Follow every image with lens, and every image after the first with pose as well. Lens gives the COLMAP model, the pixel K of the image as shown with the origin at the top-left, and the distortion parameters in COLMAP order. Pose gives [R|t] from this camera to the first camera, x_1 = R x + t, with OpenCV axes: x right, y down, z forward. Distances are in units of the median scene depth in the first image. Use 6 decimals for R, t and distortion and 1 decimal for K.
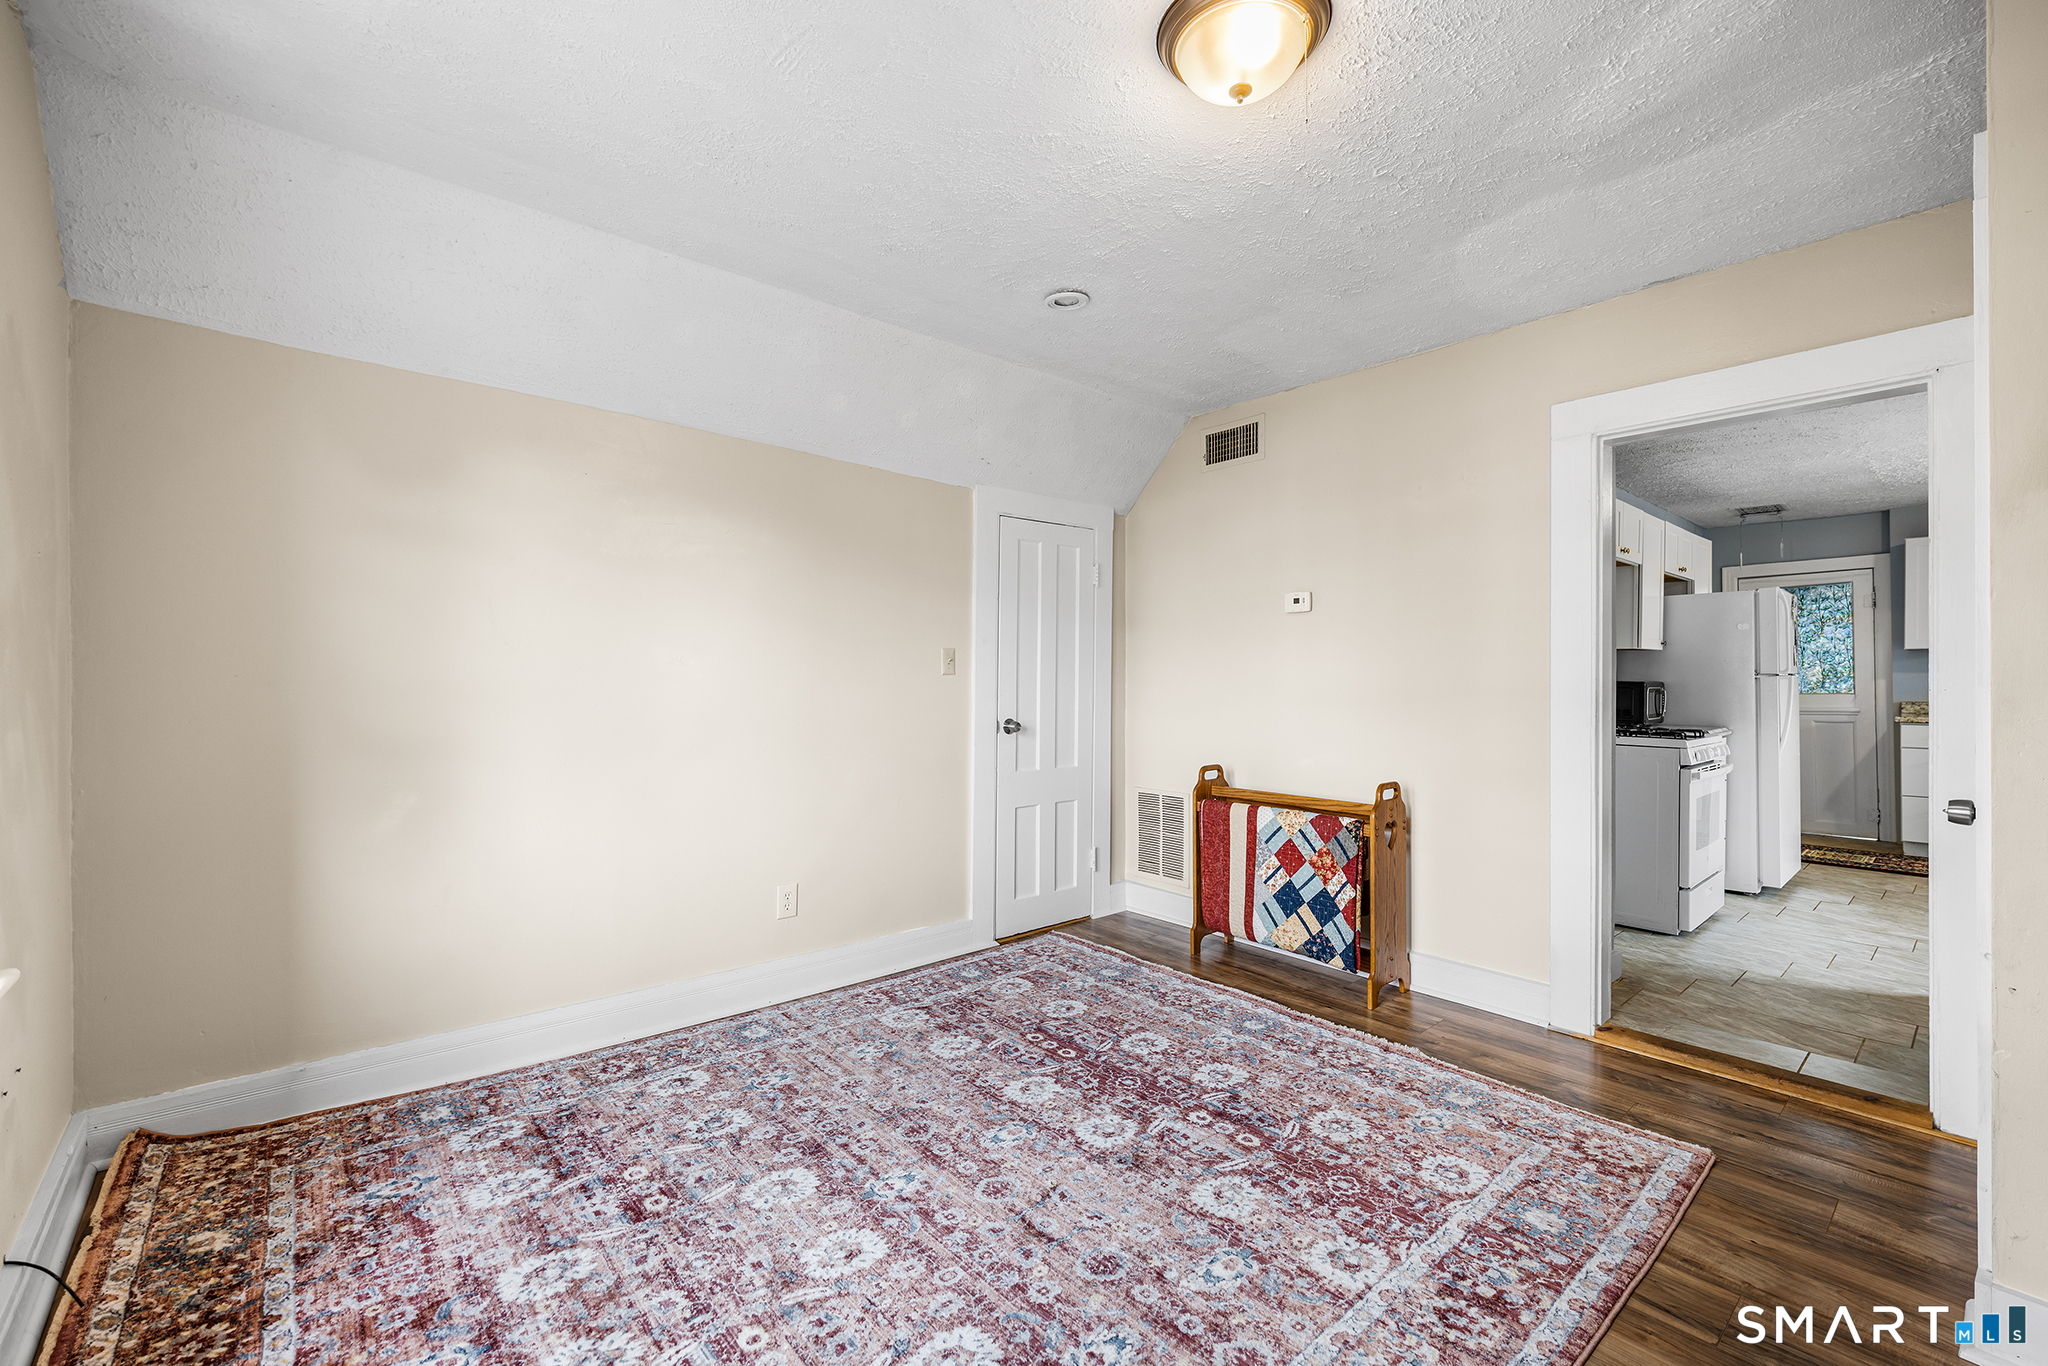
lens RADIAL K [[873.0, 0, 1025.0], [0, 873.0, 676.1], [0, 0, 1]] dist [-0.010070, -0.000051]
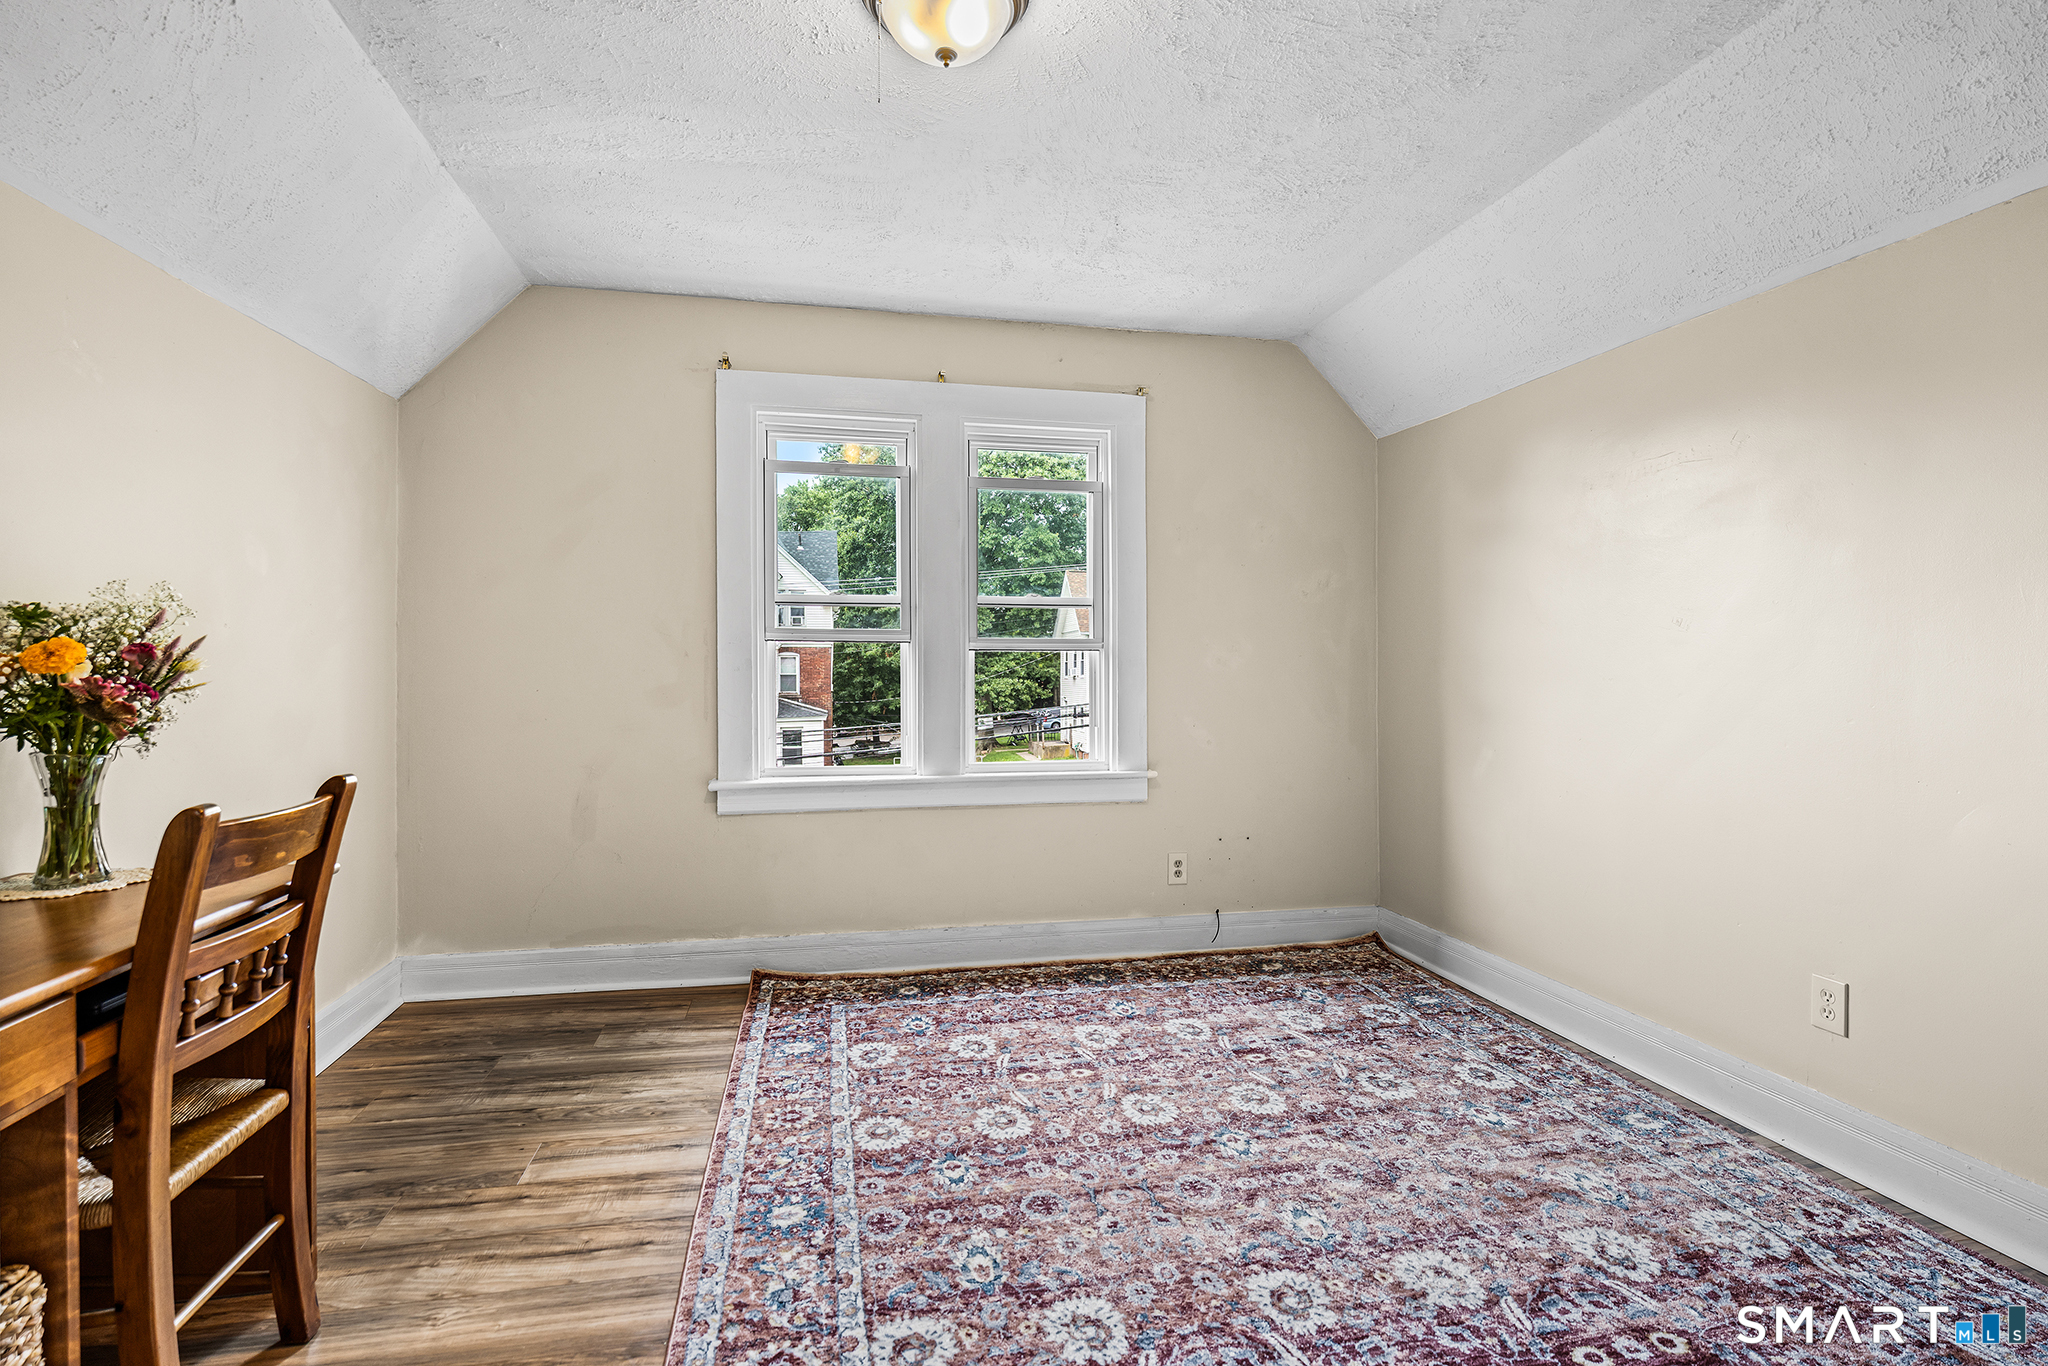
lens RADIAL K [[995.8, 0, 1022.2], [0, 995.8, 677.5], [0, 0, 1]] dist [0.001194, 0.001436]
pose [[-0.483916, 0.004466, -0.875103, 1.023530], [0.004014, 0.999988, 0.002884, 0.032501], [0.875105, -0.002117, -0.483928, 1.385650]]
